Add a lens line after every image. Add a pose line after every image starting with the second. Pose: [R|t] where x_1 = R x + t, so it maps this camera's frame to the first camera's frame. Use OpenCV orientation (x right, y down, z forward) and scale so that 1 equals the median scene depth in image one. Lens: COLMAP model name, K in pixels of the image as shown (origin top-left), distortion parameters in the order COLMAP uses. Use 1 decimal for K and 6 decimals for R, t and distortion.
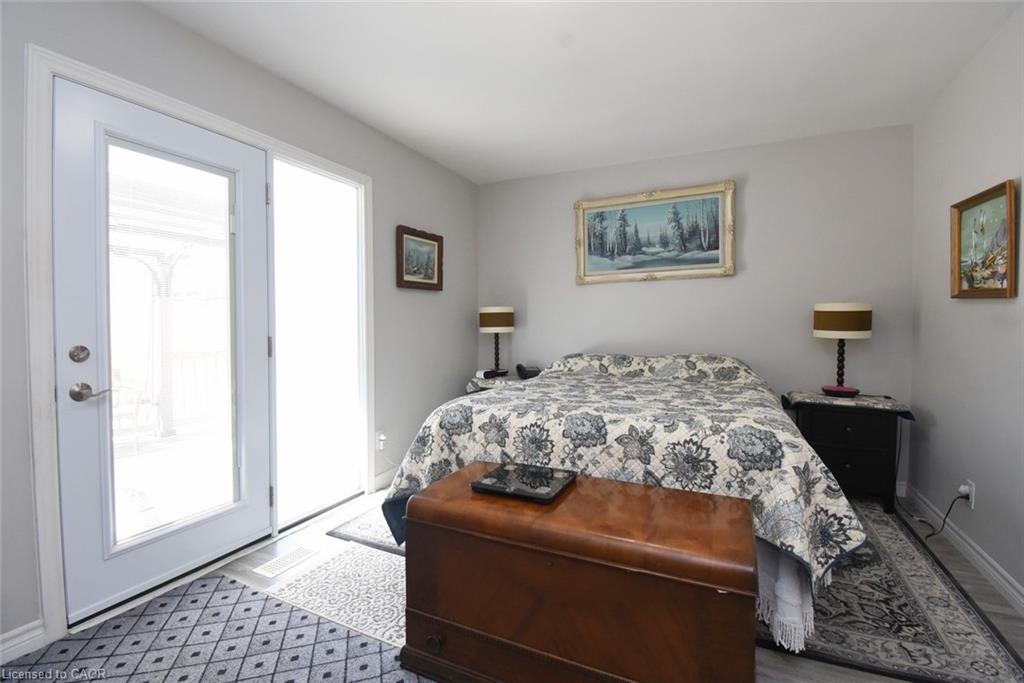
lens RADIAL K [[456.5, 0, 512.7], [0, 456.5, 337.1], [0, 0, 1]] dist [0.014490, -0.022200]
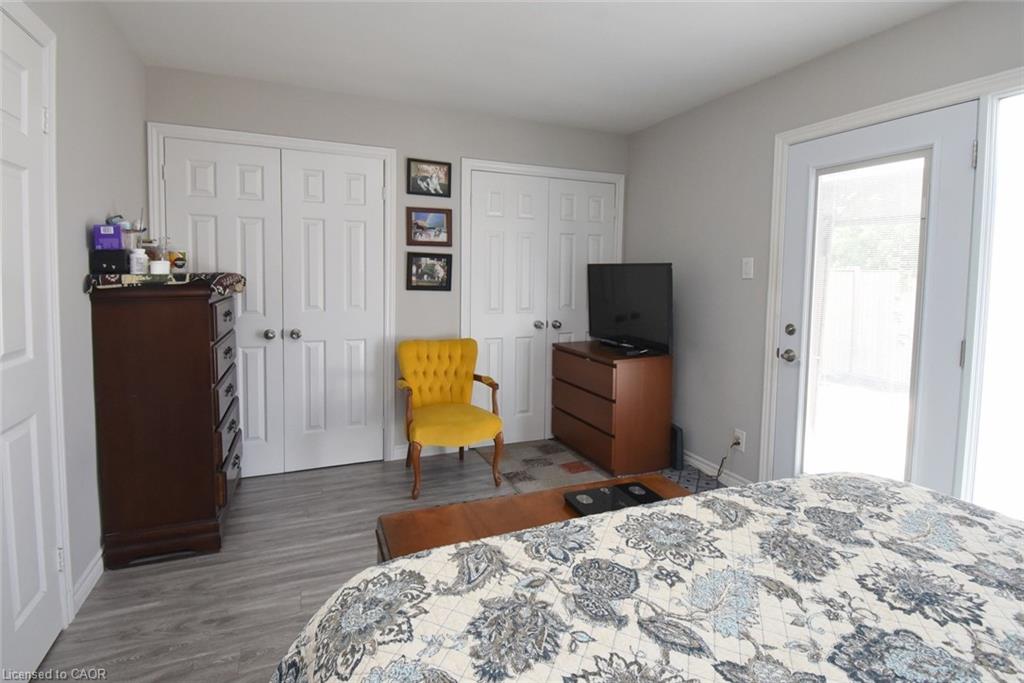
lens RADIAL K [[473.1, 0, 509.4], [0, 473.1, 300.0], [0, 0, 1]] dist [0.000599, -0.025918]
pose [[-0.652826, 0.027142, -0.757021, 0.767258], [-0.042469, 0.996475, 0.072351, -0.124735], [0.756316, 0.079383, -0.649372, 1.259992]]
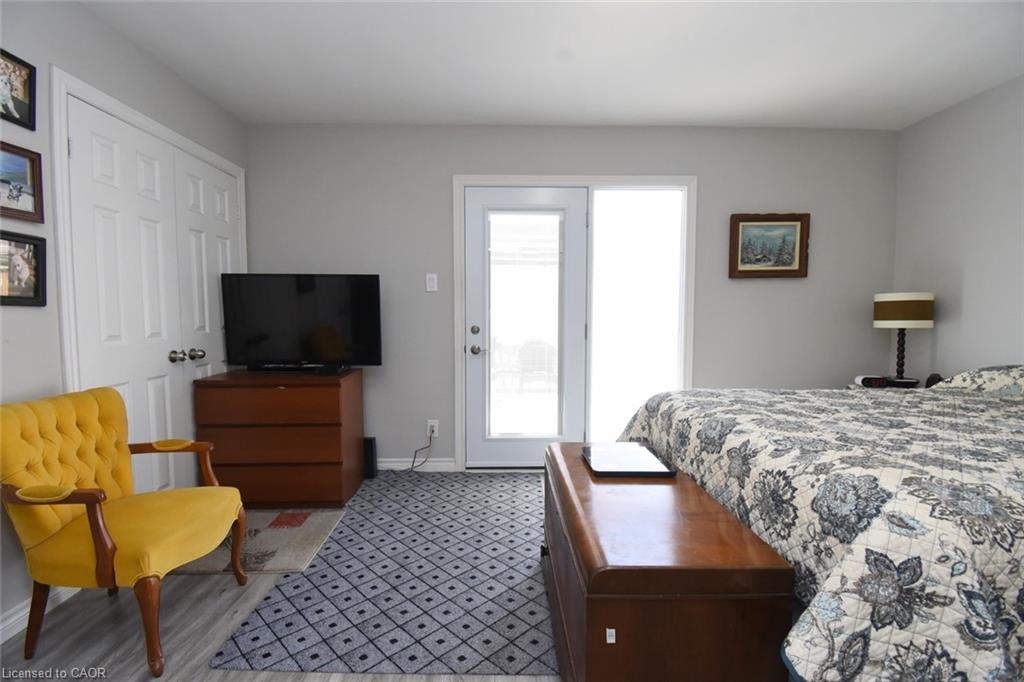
lens RADIAL K [[449.7, 0, 508.6], [0, 449.7, 342.6], [0, 0, 1]] dist [0.013217, -0.021591]
pose [[0.451526, 0.058569, -0.890334, 0.790243], [-0.030061, 0.998275, 0.050424, -0.008563], [0.891752, 0.003997, 0.452507, 0.256170]]
